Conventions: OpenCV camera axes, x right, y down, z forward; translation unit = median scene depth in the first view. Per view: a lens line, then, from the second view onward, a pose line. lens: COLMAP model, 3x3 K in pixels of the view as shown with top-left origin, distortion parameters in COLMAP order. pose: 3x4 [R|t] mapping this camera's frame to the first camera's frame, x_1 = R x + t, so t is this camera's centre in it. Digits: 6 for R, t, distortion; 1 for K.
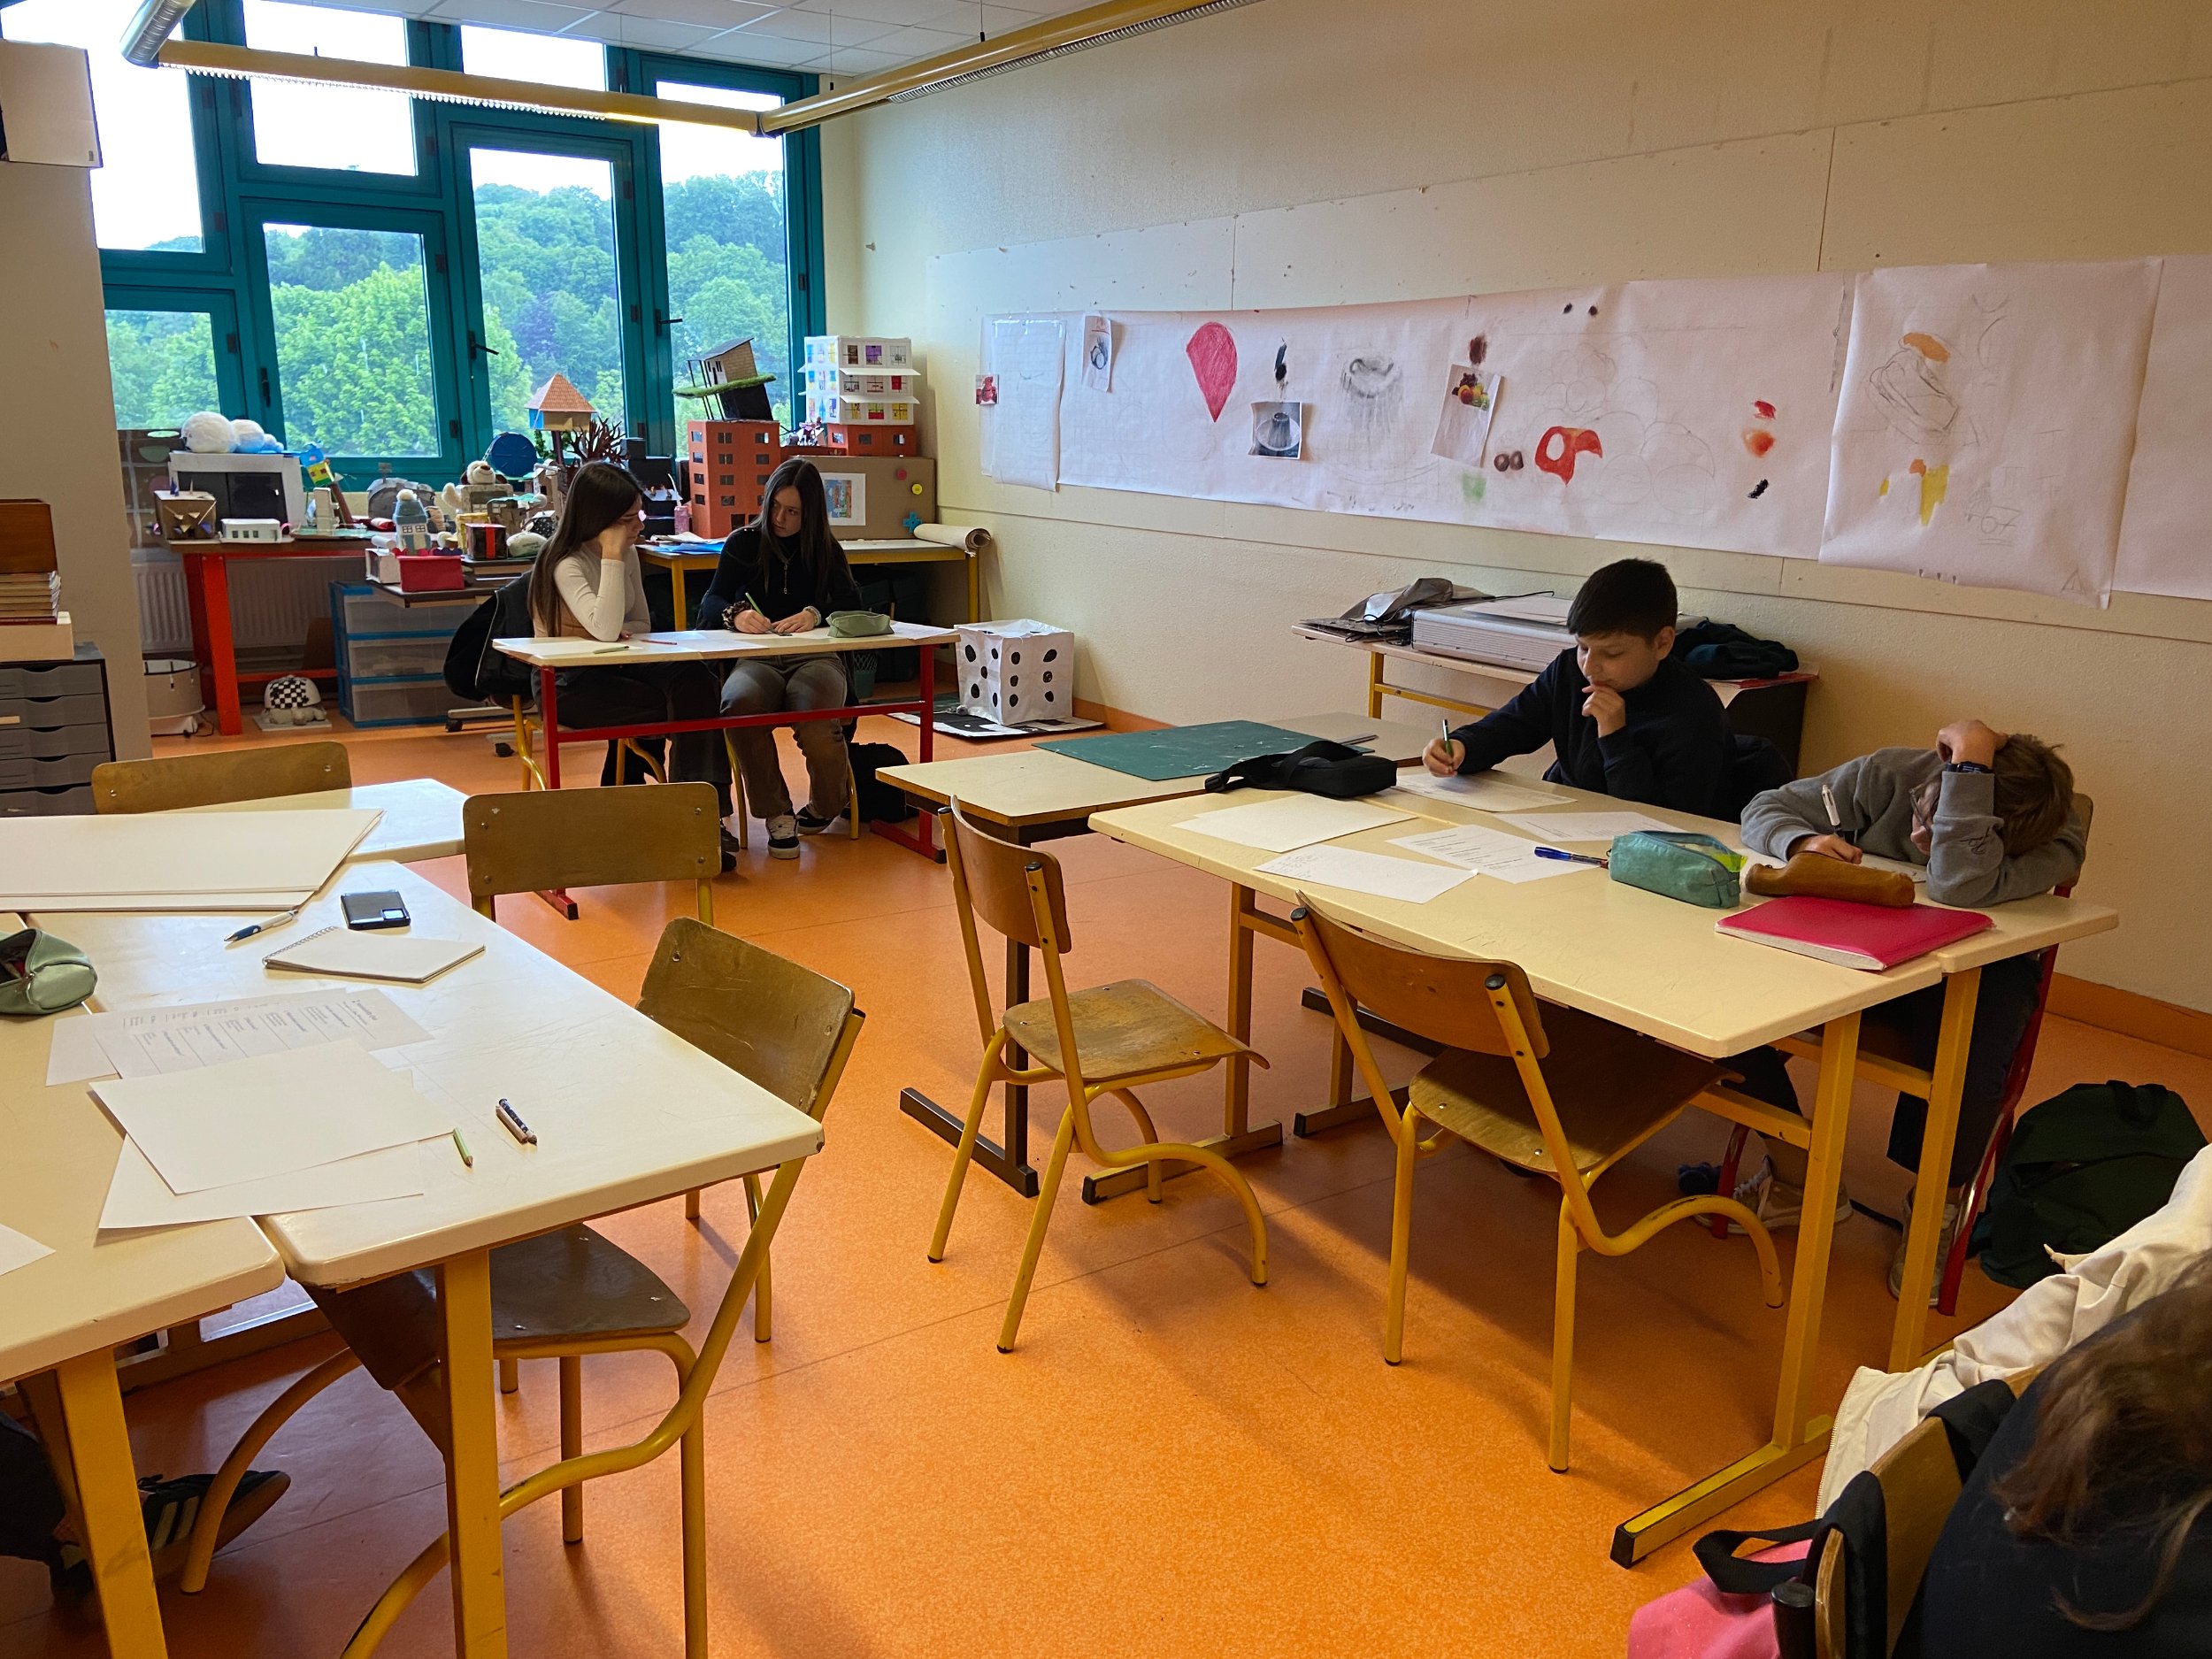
lens RADIAL K [[1672.2, 0, 1083.9], [0, 1672.2, 819.0], [0, 0, 1]] dist [0.112791, -0.146389]
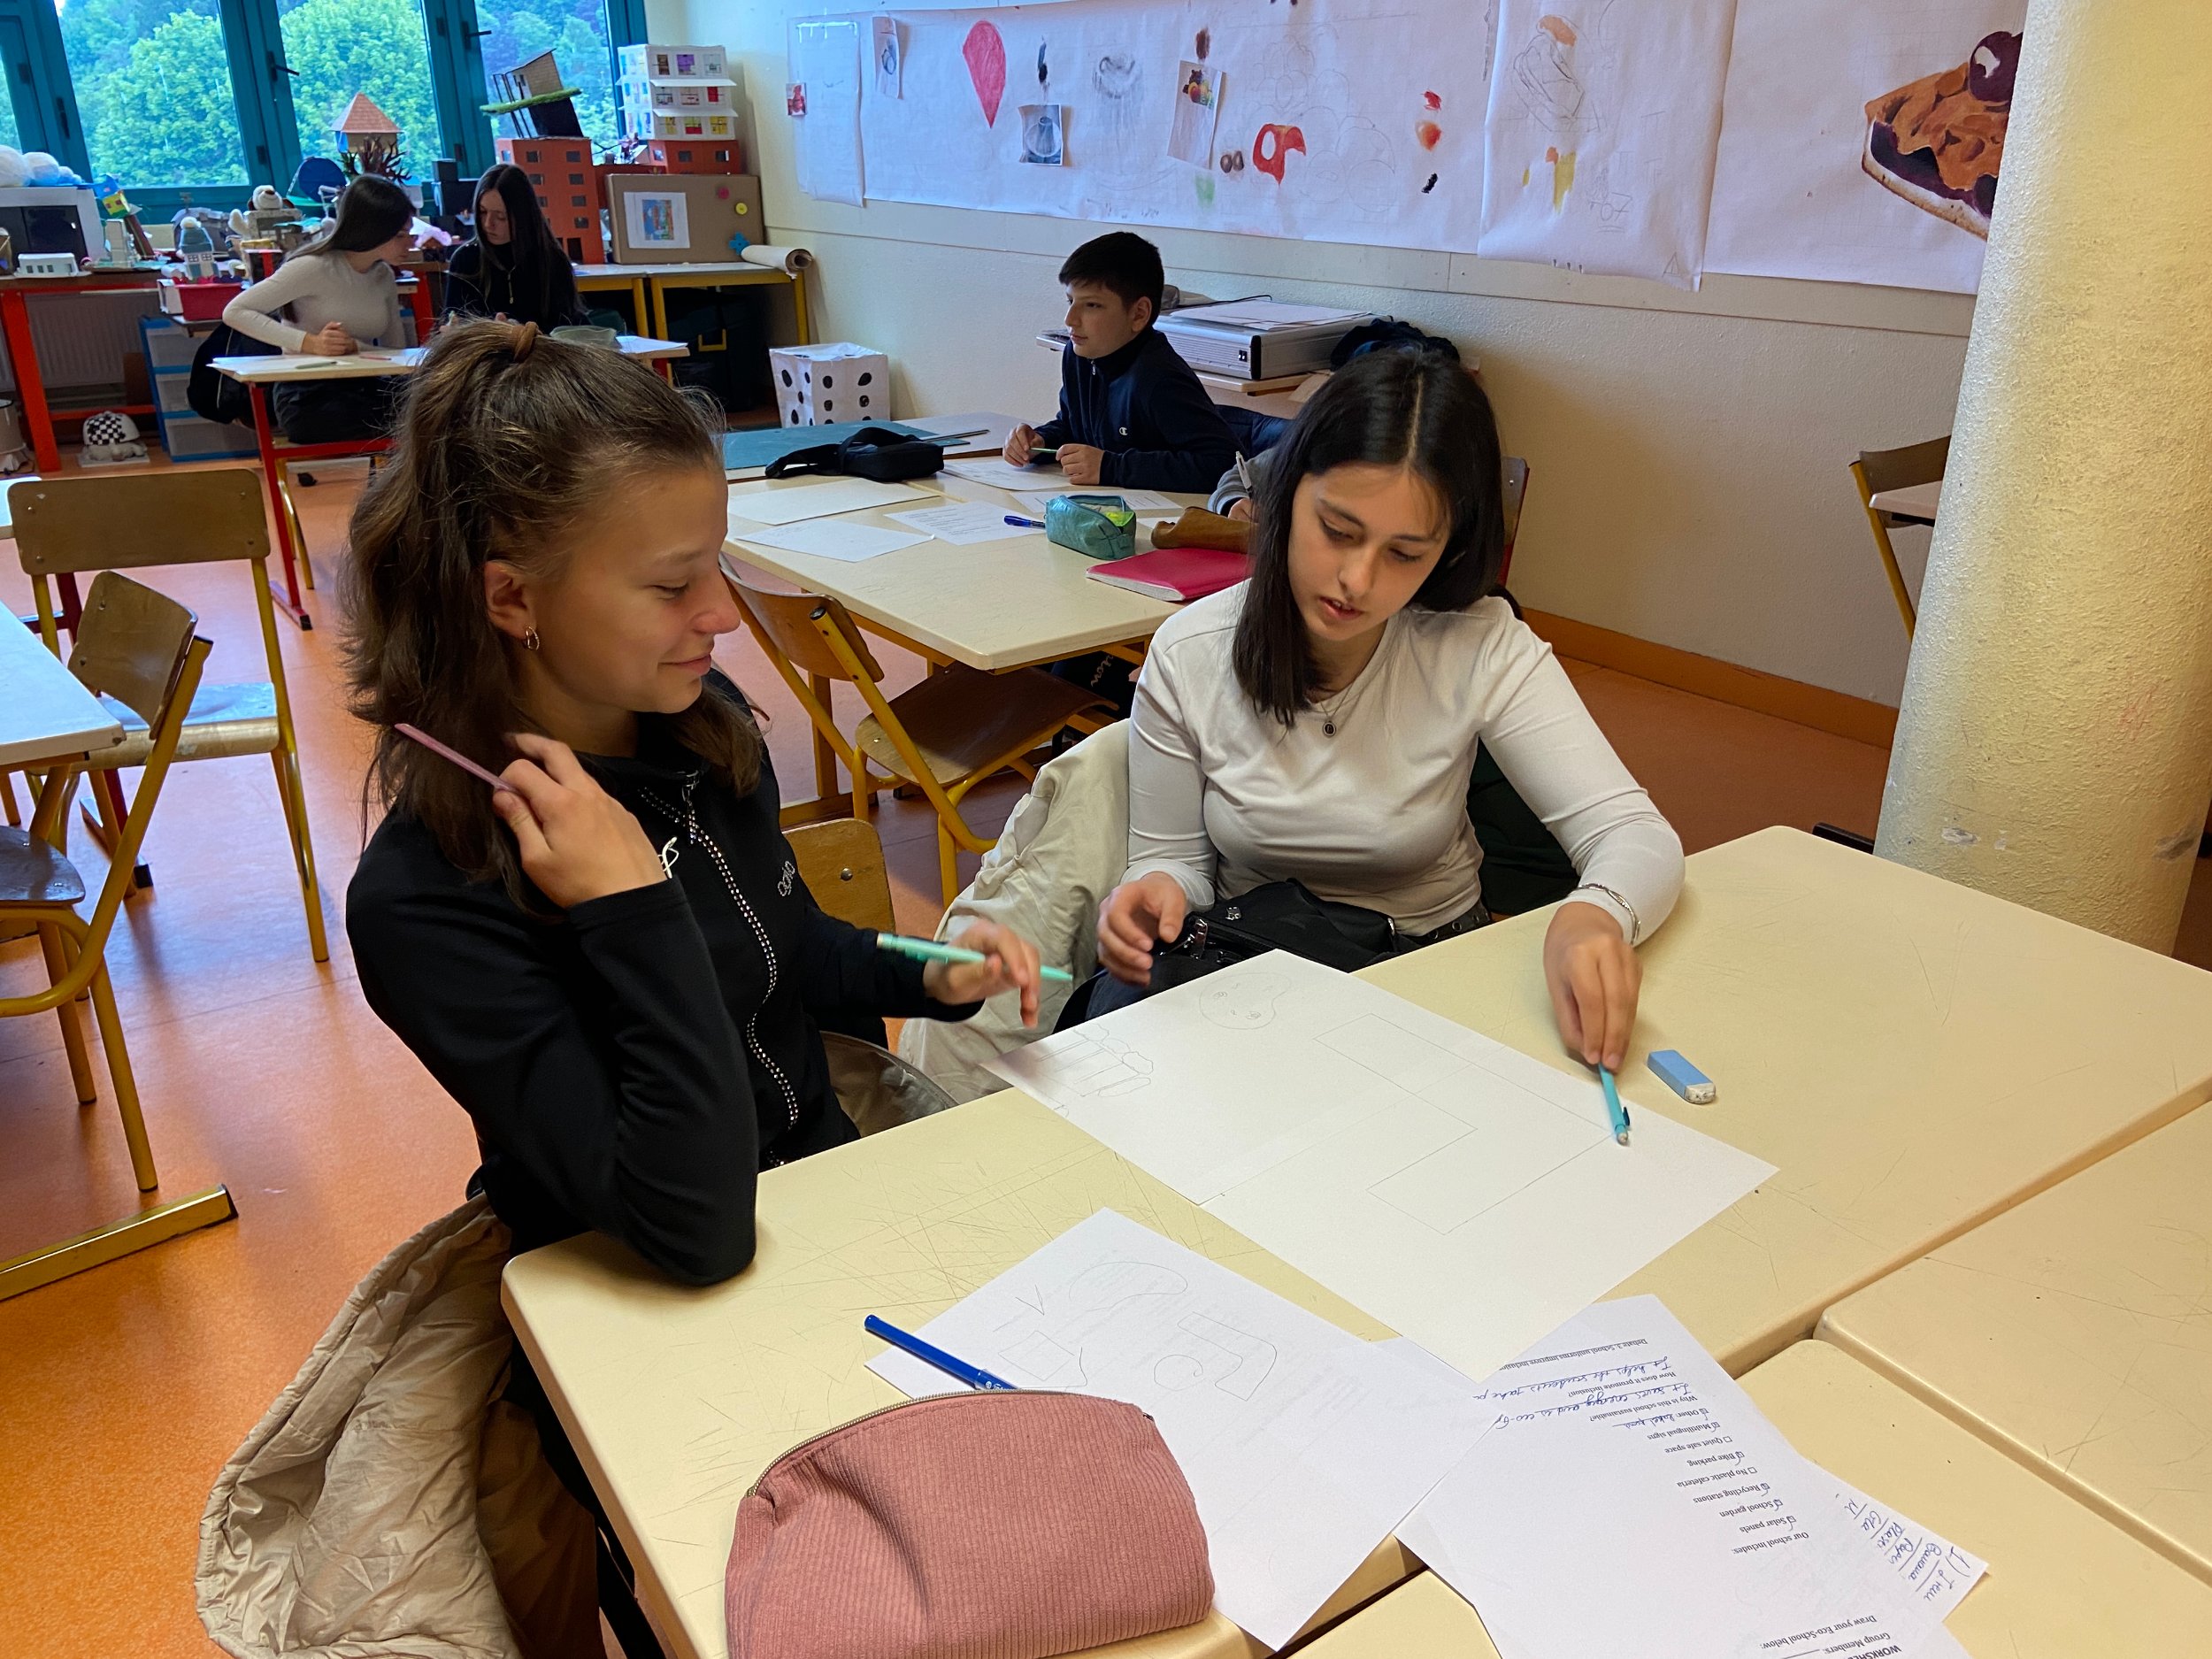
lens RADIAL K [[1672.2, 0, 1102.6], [0, 1672.2, 825.1], [0, 0, 1]] dist [0.112791, -0.146389]
pose [[0.999759, -0.021933, -0.001114, 0.138178], [0.021855, 0.988626, 0.148801, 0.023044], [-0.002162, -0.148789, 0.988867, -0.050986]]
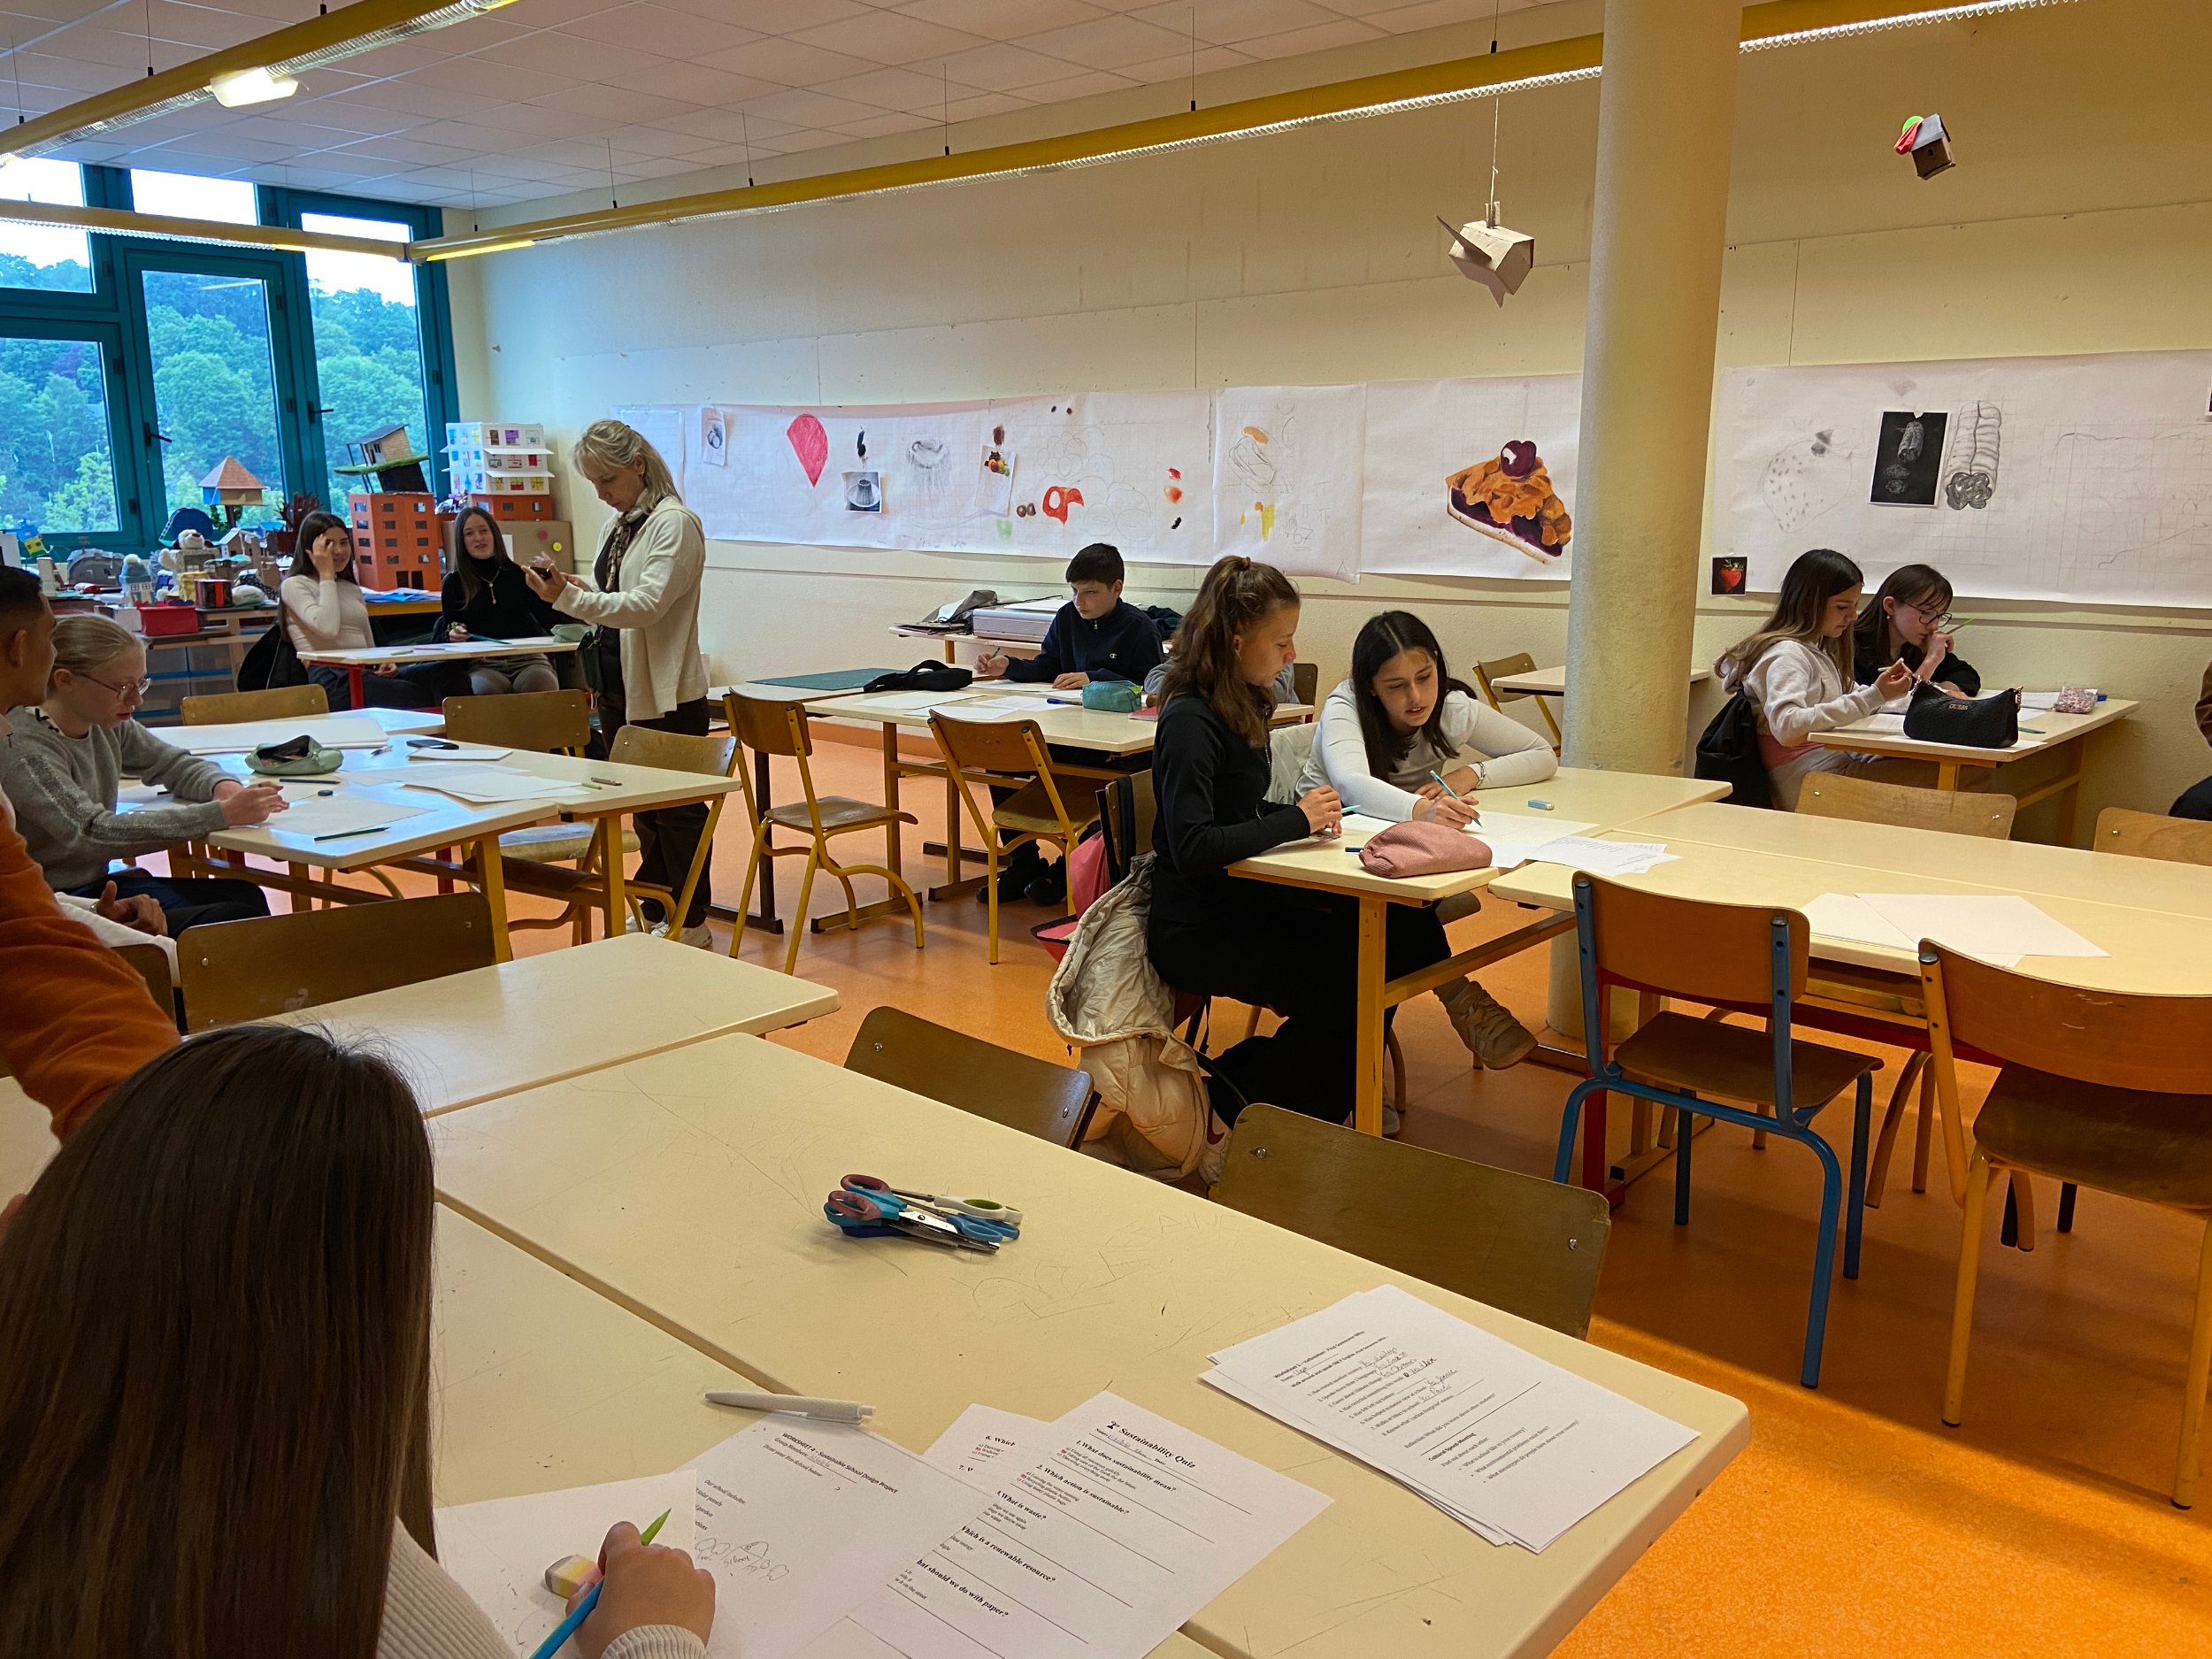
lens RADIAL K [[1672.2, 0, 1114.6], [0, 1672.2, 816.9], [0, 0, 1]] dist [0.112791, -0.146389]
pose [[0.959995, -0.071944, 0.270618, -0.075757], [0.083692, 0.995974, -0.032110, 0.091105], [-0.267219, 0.053474, 0.962151, -0.349758]]
